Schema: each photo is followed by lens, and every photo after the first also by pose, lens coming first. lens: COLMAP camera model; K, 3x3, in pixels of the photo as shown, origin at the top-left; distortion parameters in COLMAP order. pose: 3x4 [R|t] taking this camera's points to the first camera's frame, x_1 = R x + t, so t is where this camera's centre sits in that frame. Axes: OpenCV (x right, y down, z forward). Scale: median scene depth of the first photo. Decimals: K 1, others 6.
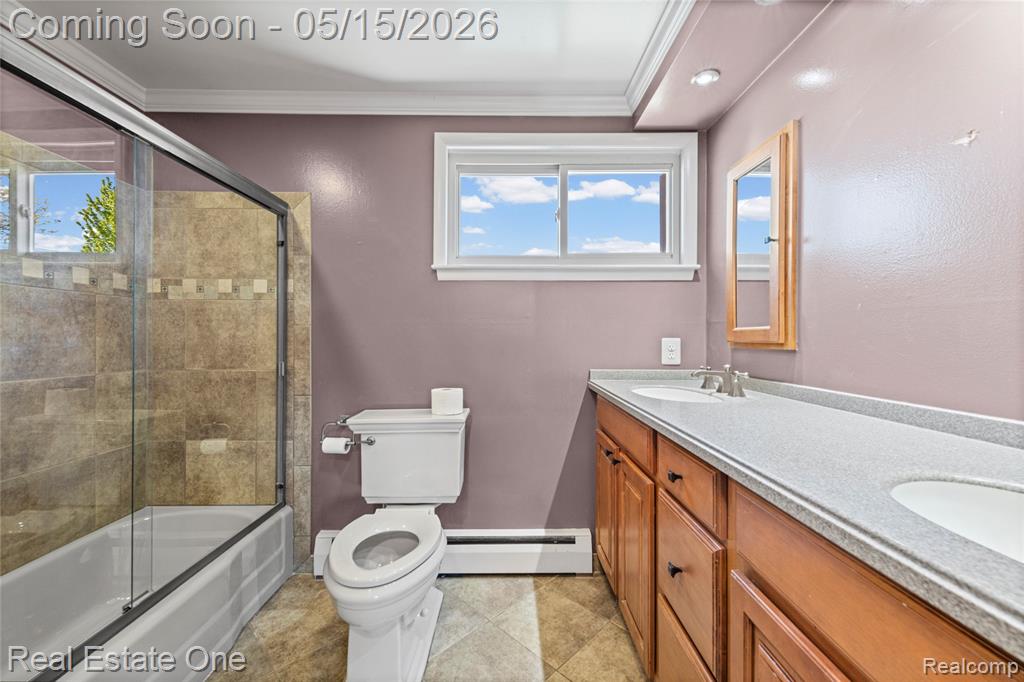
lens RADIAL K [[415.4, 0, 511.8], [0, 415.4, 340.8], [0, 0, 1]] dist [0.013904, -0.002842]
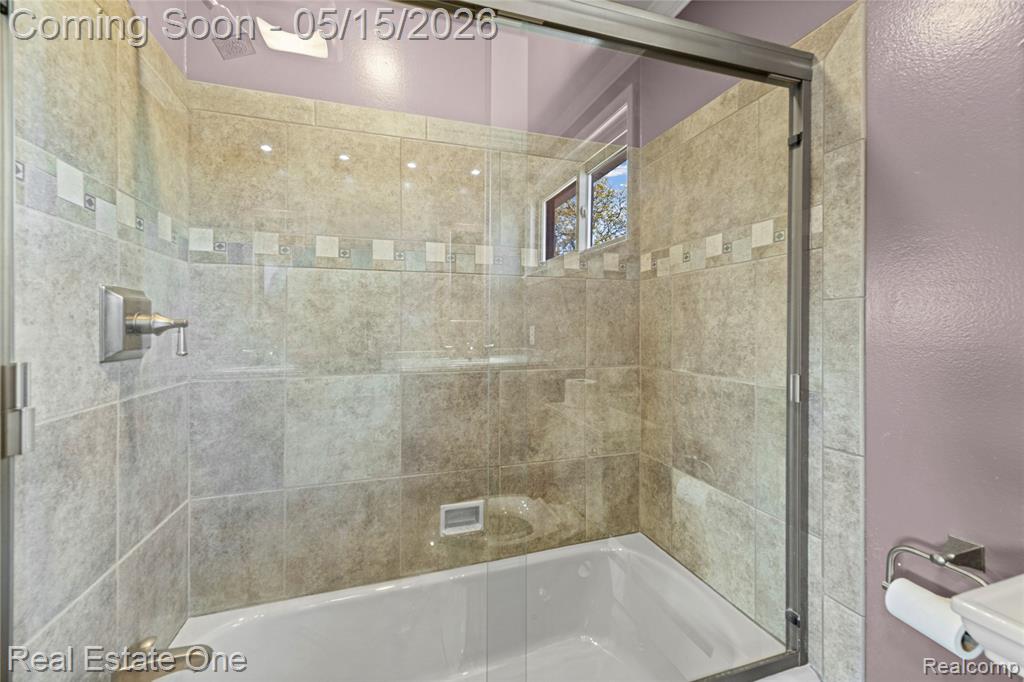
lens RADIAL K [[415.4, 0, 504.5], [0, 415.4, 328.9], [0, 0, 1]] dist [0.013904, -0.002842]
pose [[0.295781, 0.001518, -0.955255, -0.170503], [0.001032, 0.999998, 0.001909, -0.005358], [0.955255, -0.001550, 0.295778, 0.506715]]
